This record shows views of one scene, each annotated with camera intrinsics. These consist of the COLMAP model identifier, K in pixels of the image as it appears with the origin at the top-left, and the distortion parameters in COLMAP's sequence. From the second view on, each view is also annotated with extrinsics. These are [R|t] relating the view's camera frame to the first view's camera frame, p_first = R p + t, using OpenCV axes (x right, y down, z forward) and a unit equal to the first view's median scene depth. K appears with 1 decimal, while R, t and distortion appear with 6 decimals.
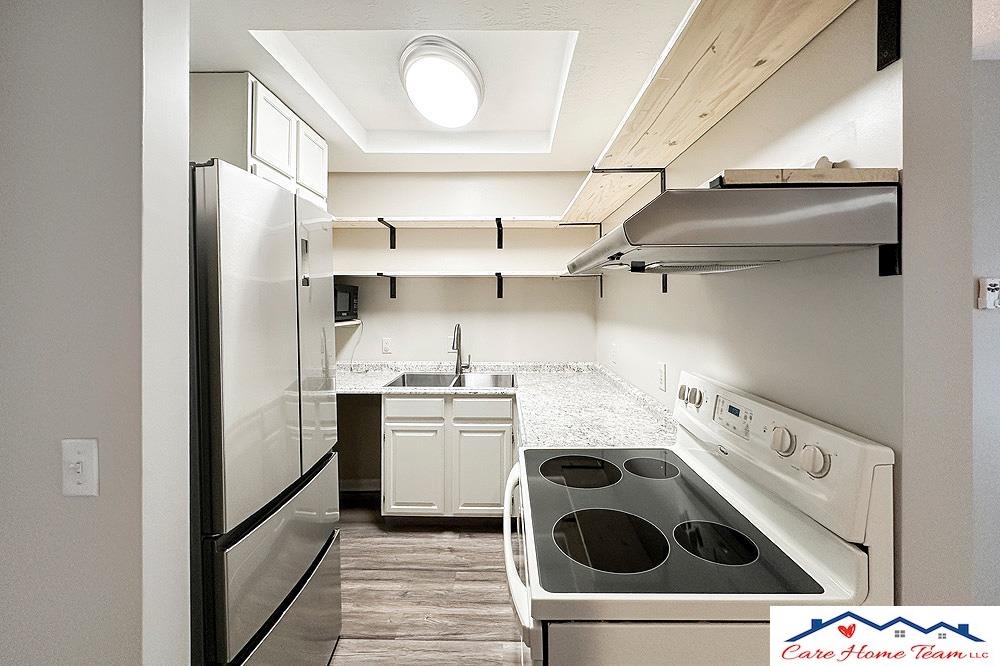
lens RADIAL K [[409.4, 0, 502.8], [0, 409.4, 303.4], [0, 0, 1]] dist [0.000355, 0.001155]
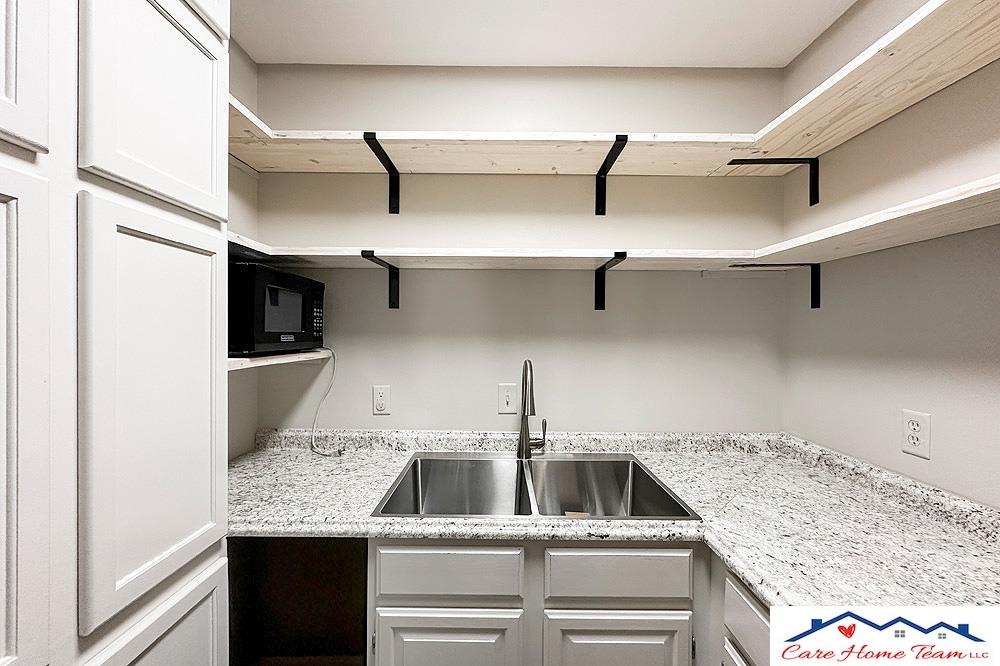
lens RADIAL K [[409.4, 0, 497.5], [0, 409.4, 332.6], [0, 0, 1]] dist [0.000355, 0.001155]
pose [[0.999985, 0.005525, 0.000061, -0.143782], [-0.005525, 0.999972, 0.005117, 0.015171], [-0.000032, -0.005117, 0.999987, 0.507648]]
